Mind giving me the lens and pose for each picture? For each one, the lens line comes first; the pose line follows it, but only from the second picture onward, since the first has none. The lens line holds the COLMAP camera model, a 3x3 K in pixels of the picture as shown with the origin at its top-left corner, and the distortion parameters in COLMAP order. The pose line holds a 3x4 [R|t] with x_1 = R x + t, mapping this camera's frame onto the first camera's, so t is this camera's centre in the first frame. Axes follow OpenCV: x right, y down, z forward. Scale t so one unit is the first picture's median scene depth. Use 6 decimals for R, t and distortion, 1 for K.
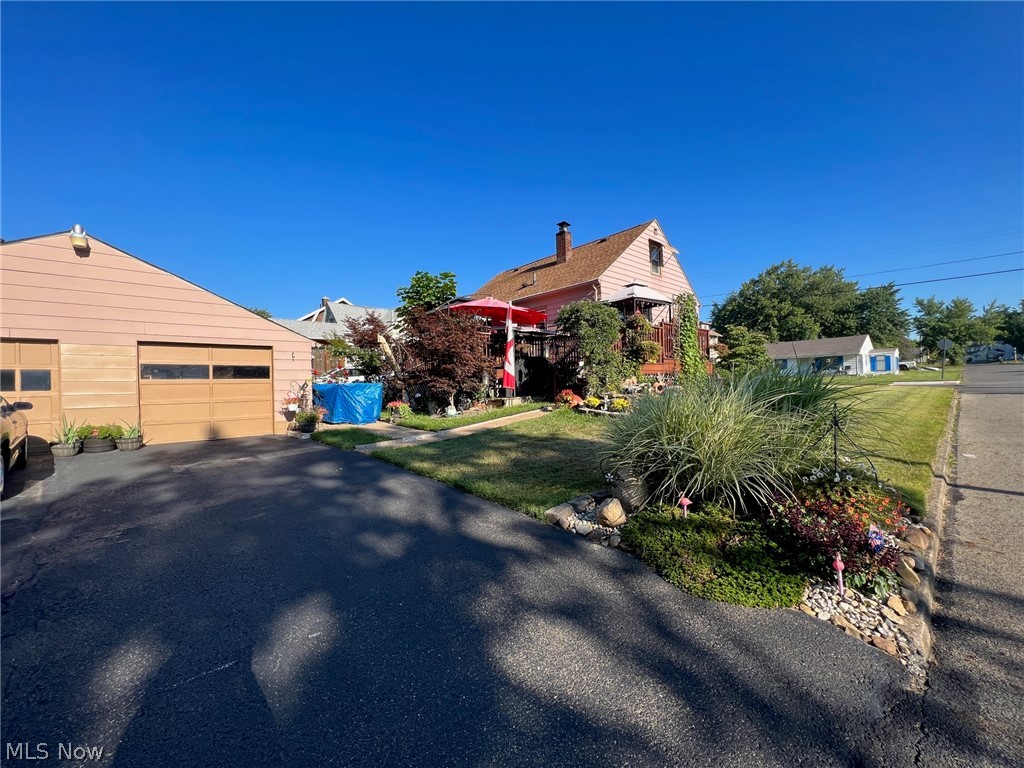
lens RADIAL K [[409.2, 0, 512.8], [0, 409.2, 380.6], [0, 0, 1]] dist [0.006928, -0.000008]
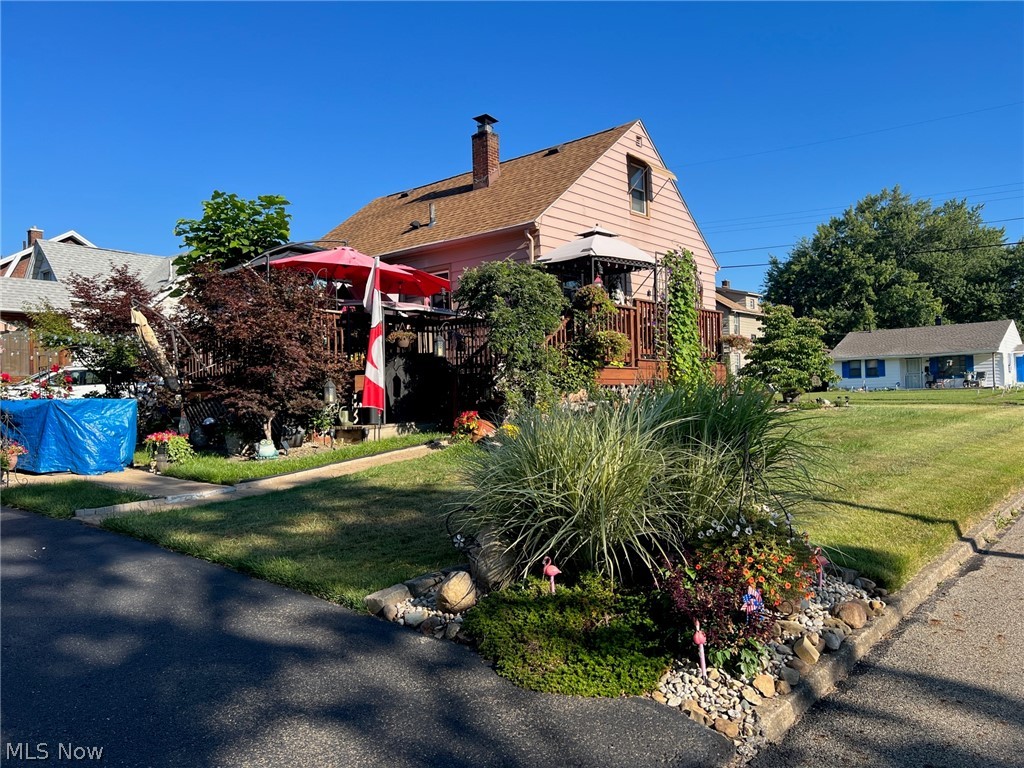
lens RADIAL K [[763.3, 0, 512.0], [0, 763.3, 384.0], [0, 0, 1]] dist [0.072688, -0.071067]
pose [[0.992647, 0.006922, 0.120843, 0.054125], [-0.005412, 0.999903, -0.012821, -0.003030], [-0.120921, 0.012073, 0.992589, -0.088792]]
